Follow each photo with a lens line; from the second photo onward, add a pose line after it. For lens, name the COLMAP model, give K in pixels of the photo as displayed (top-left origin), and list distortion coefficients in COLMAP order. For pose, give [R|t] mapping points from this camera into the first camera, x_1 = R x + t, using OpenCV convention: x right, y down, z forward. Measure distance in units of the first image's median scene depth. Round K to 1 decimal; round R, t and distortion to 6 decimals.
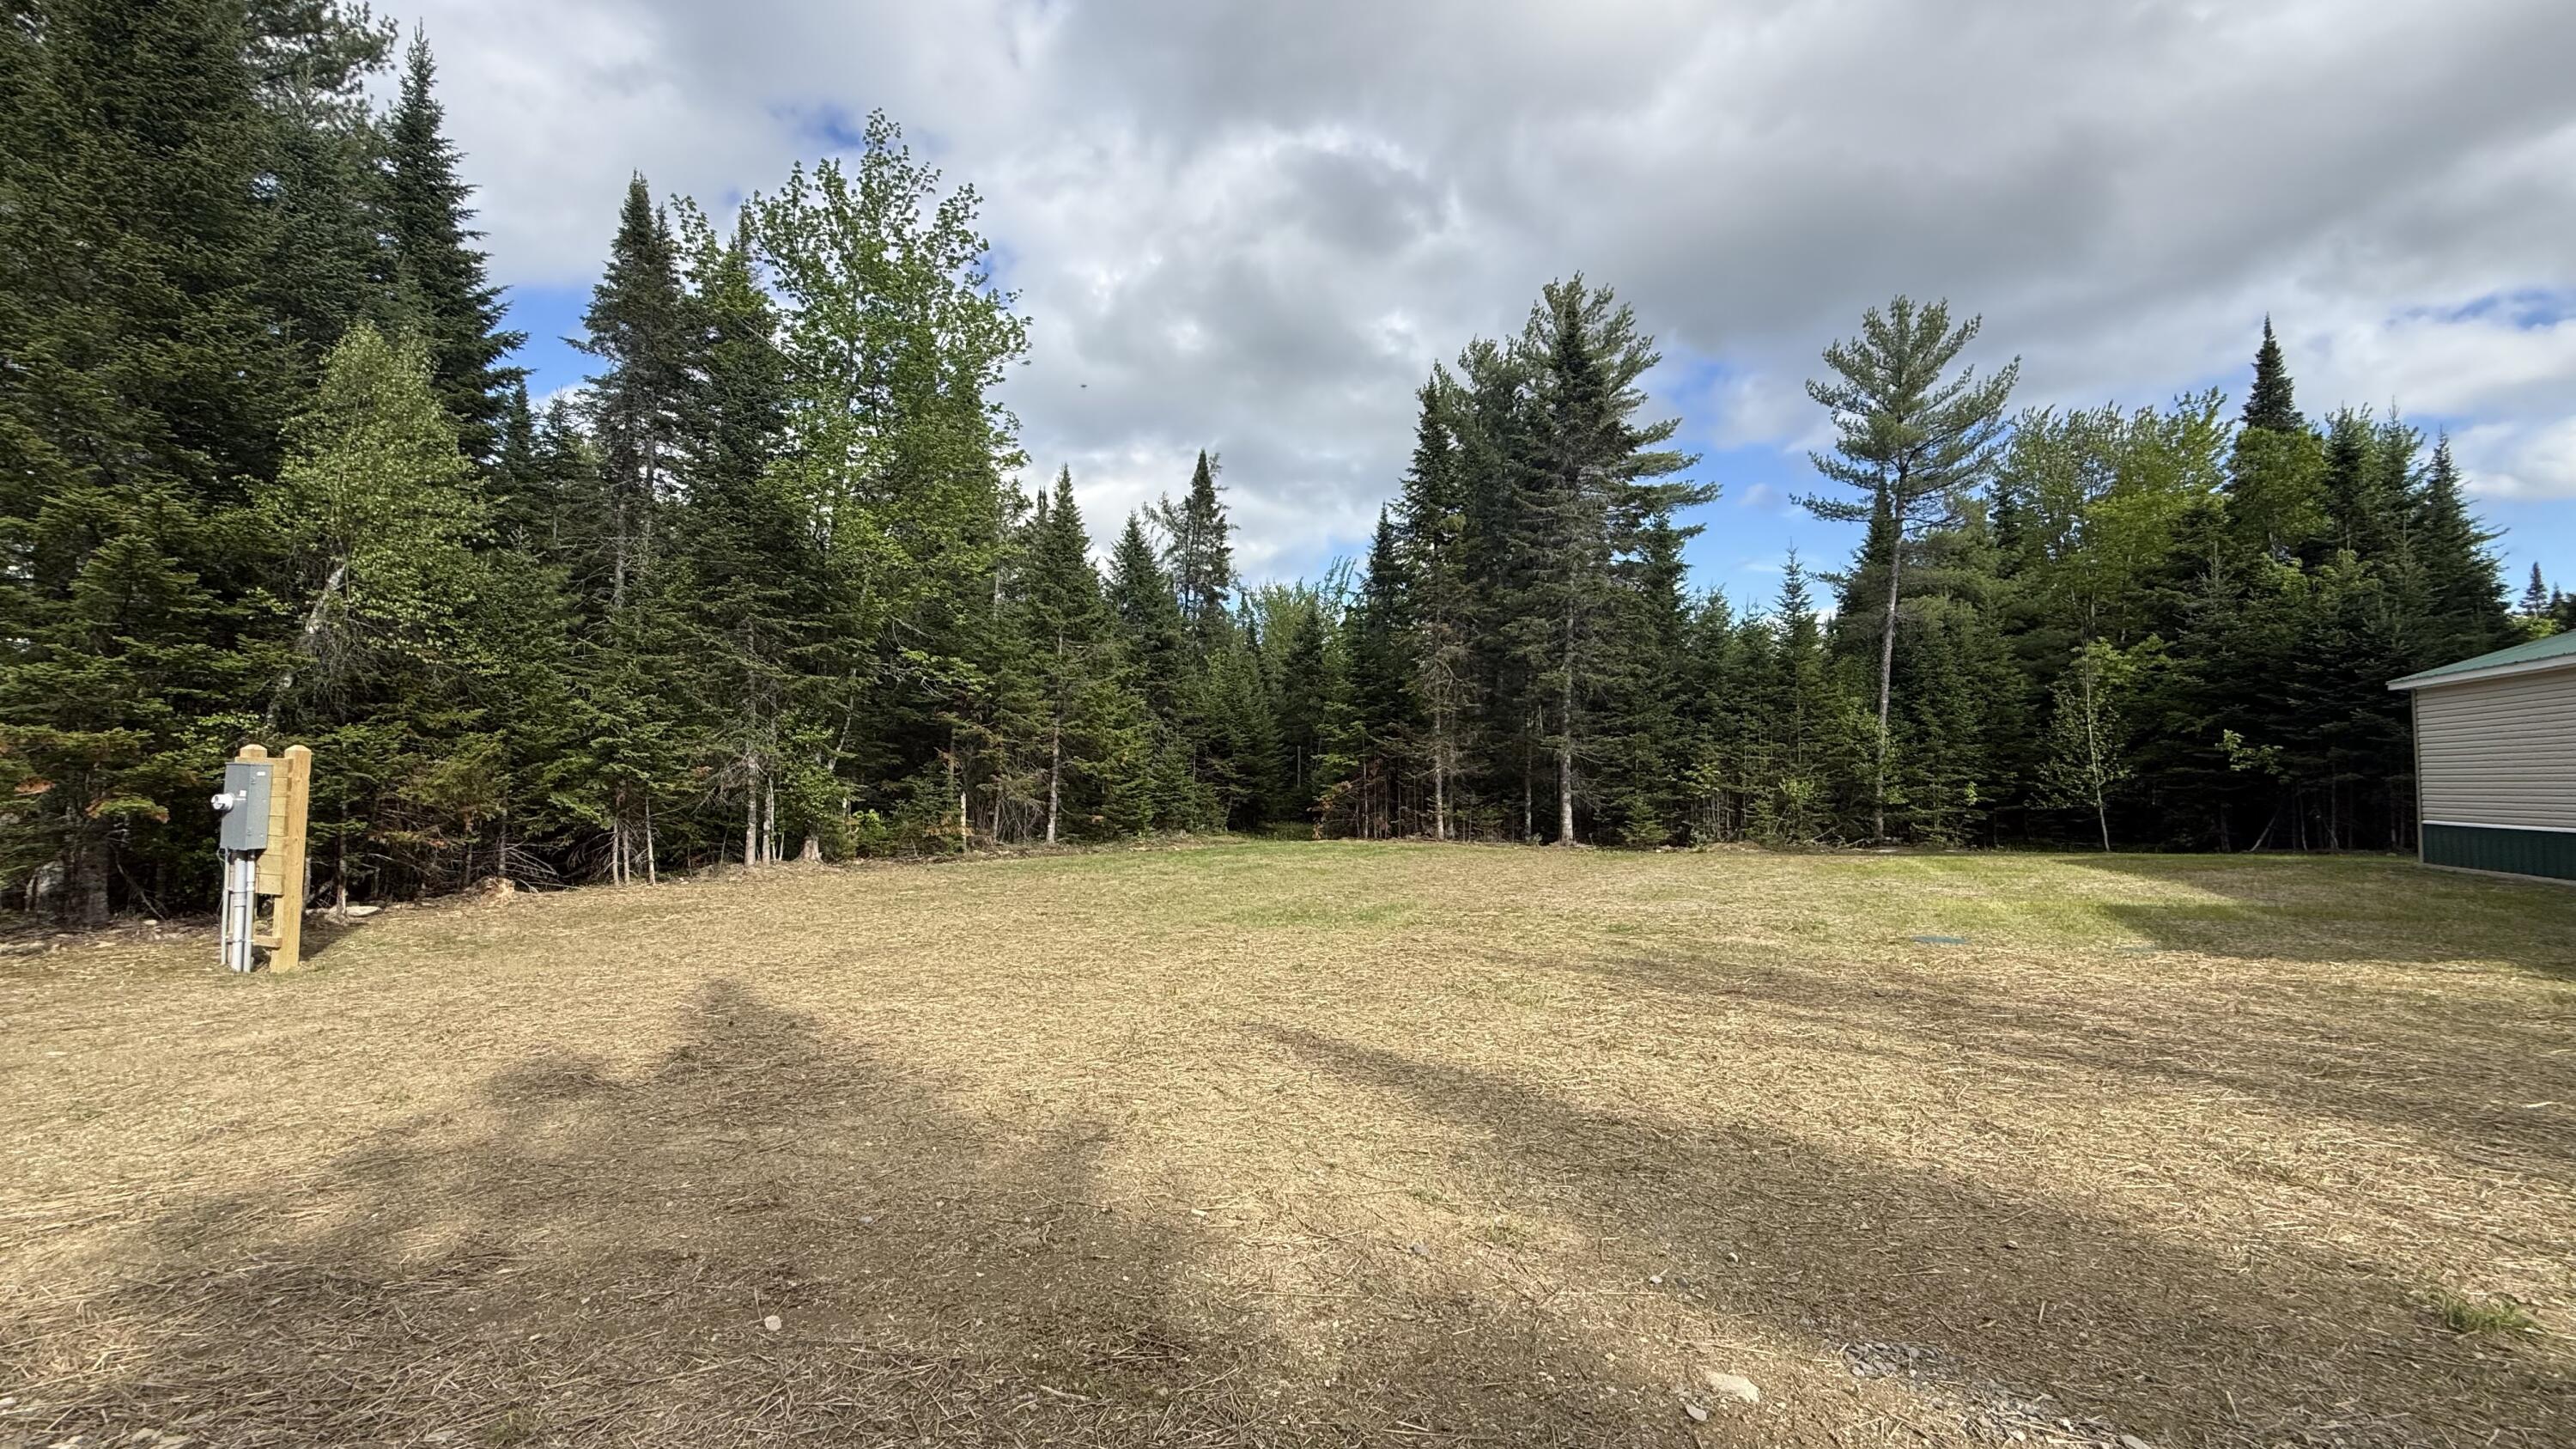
lens RADIAL K [[1027.9, 0, 1279.9], [0, 1027.9, 722.9], [0, 0, 1]] dist [-0.000204, 0.000700]
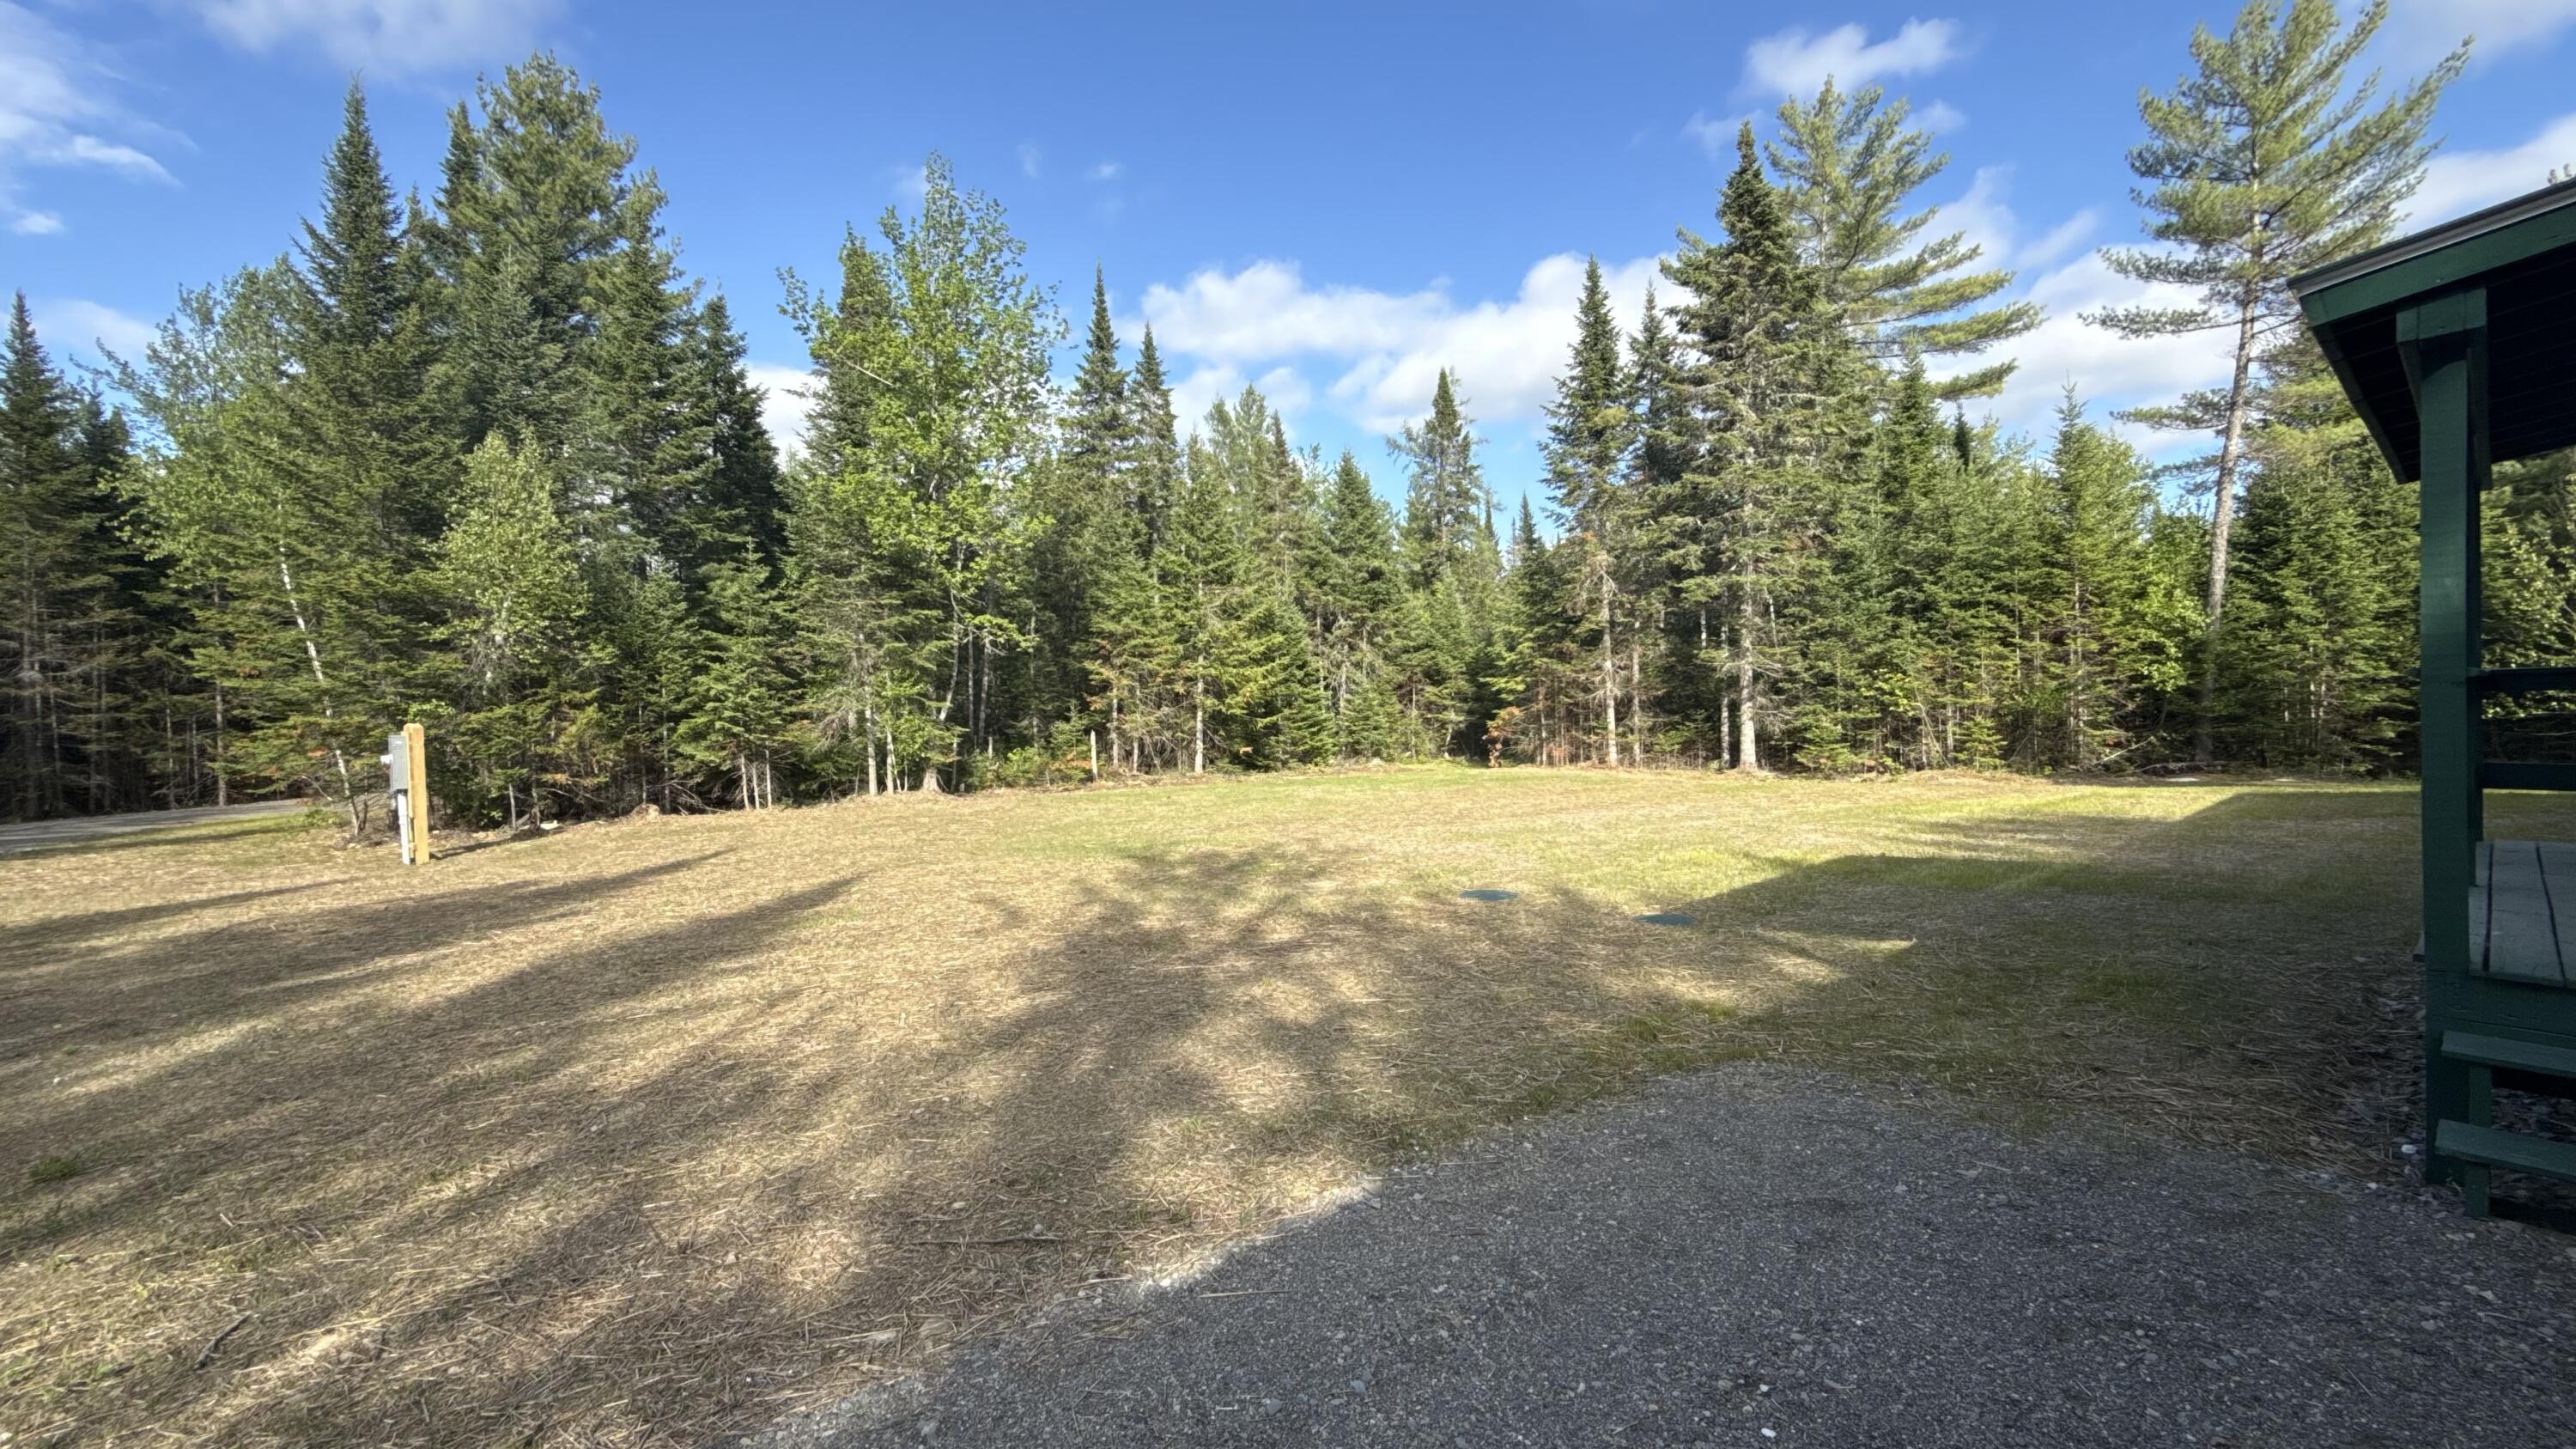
lens RADIAL K [[1027.0, 0, 1284.5], [0, 1027.0, 722.8], [0, 0, 1]] dist [0.000295, -0.000167]
pose [[0.903154, -0.024396, -0.428622, 0.293298], [0.056859, 0.996386, 0.063096, -0.001077], [0.425534, -0.081356, 0.901278, 0.045054]]
